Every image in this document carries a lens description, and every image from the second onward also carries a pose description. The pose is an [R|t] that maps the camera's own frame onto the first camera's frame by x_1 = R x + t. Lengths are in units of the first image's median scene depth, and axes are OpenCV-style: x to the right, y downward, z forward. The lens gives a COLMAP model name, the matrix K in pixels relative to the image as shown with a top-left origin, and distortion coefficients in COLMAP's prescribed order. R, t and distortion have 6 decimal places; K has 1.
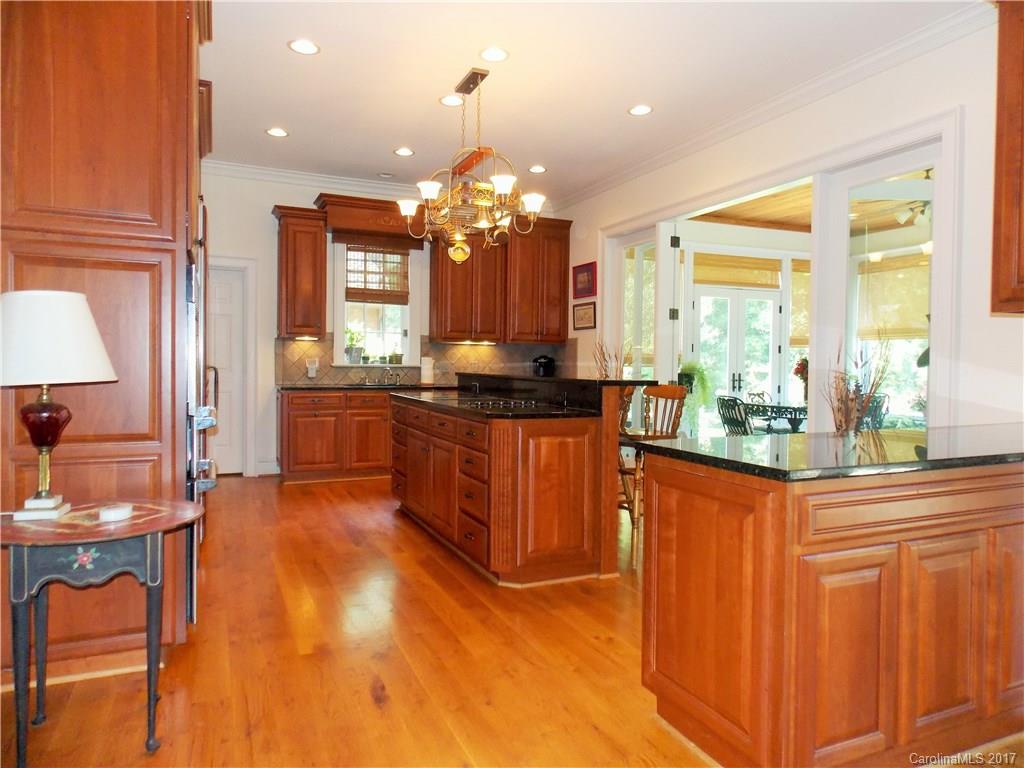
lens RADIAL K [[678.6, 0, 513.4], [0, 678.6, 380.8], [0, 0, 1]] dist [-0.007629, -0.005492]
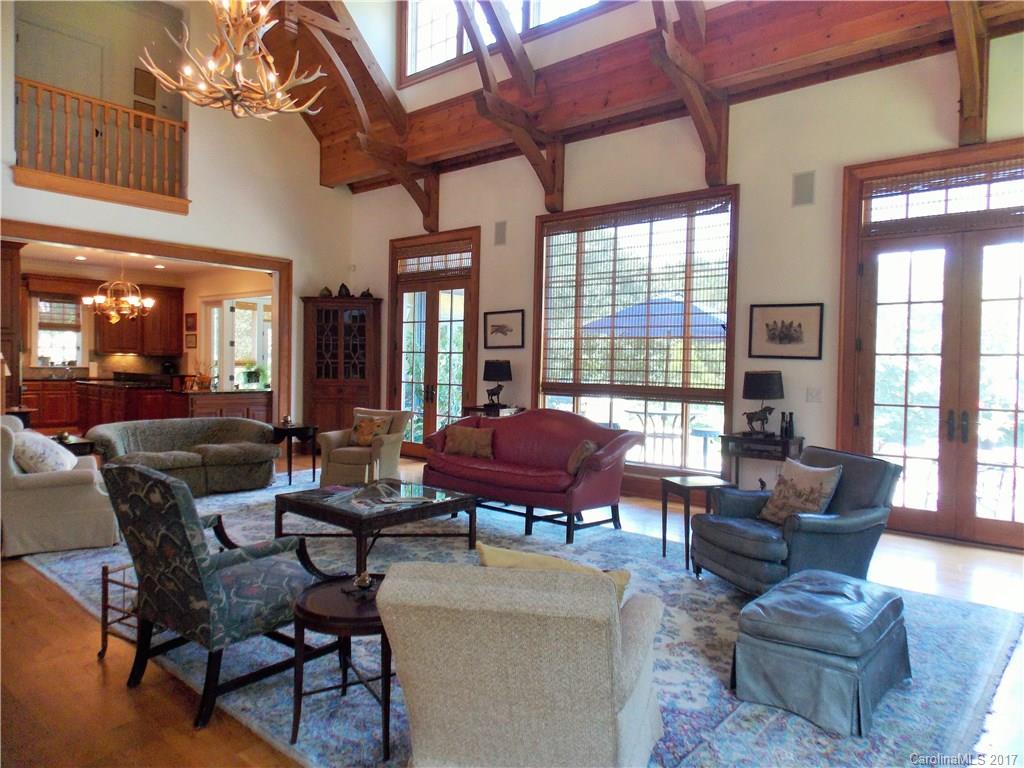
lens RADIAL K [[678.6, 0, 508.3], [0, 678.6, 379.4], [0, 0, 1]] dist [-0.007629, -0.005492]
pose [[0.900647, -0.002528, 0.434545, 0.081491], [0.003603, 0.999992, -0.001649, 0.016232], [-0.434537, 0.003051, 0.900649, -1.057710]]
